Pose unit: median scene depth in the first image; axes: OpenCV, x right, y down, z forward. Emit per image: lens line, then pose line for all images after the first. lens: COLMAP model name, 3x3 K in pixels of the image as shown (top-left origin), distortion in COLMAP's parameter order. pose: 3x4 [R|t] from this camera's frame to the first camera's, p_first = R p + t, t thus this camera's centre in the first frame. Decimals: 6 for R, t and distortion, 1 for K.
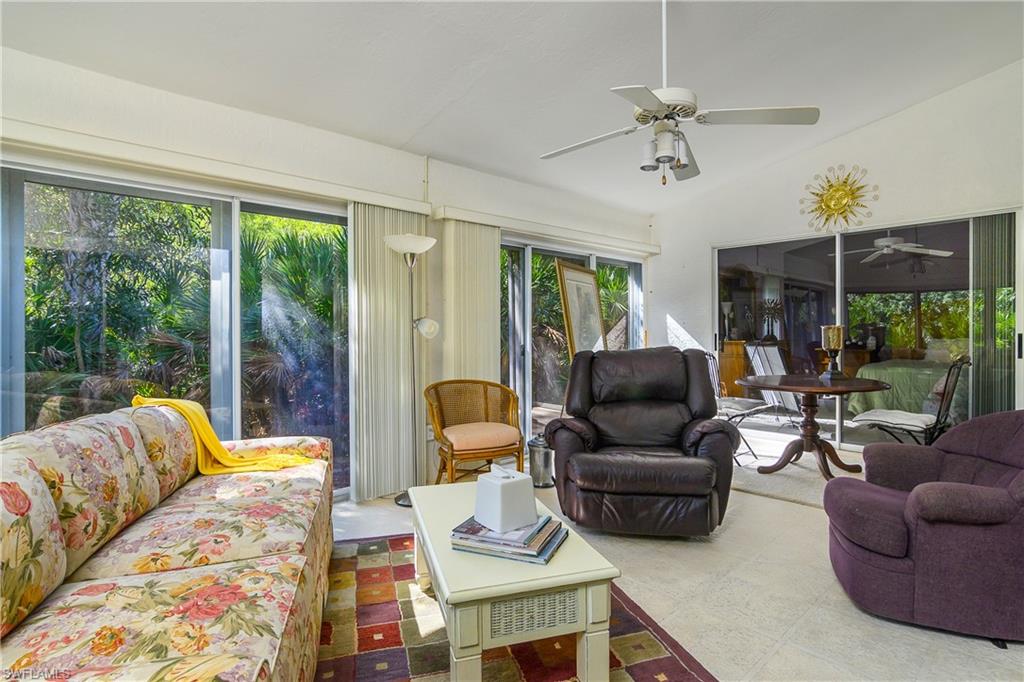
lens RADIAL K [[510.7, 0, 508.0], [0, 510.7, 333.4], [0, 0, 1]] dist [-0.002143, 0.001354]
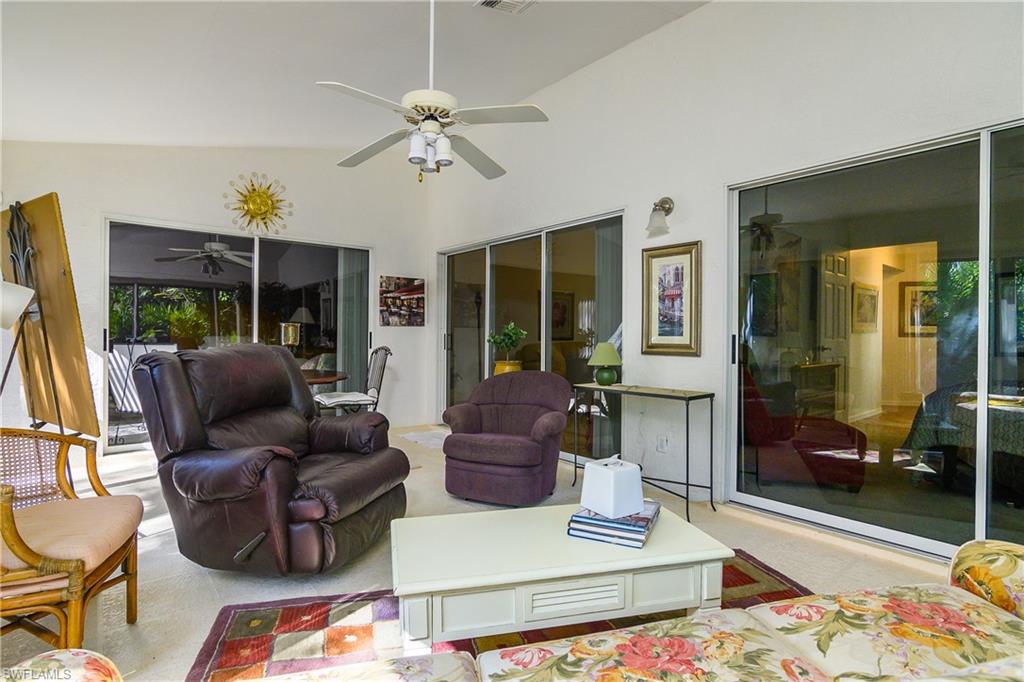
lens RADIAL K [[510.7, 0, 508.0], [0, 510.7, 333.4], [0, 0, 1]] dist [-0.002143, 0.001354]
pose [[0.042020, 0.004054, 0.999109, -0.406551], [-0.000064, 0.999992, -0.004055, 0.009232], [-0.999117, 0.000107, 0.042020, 0.457821]]
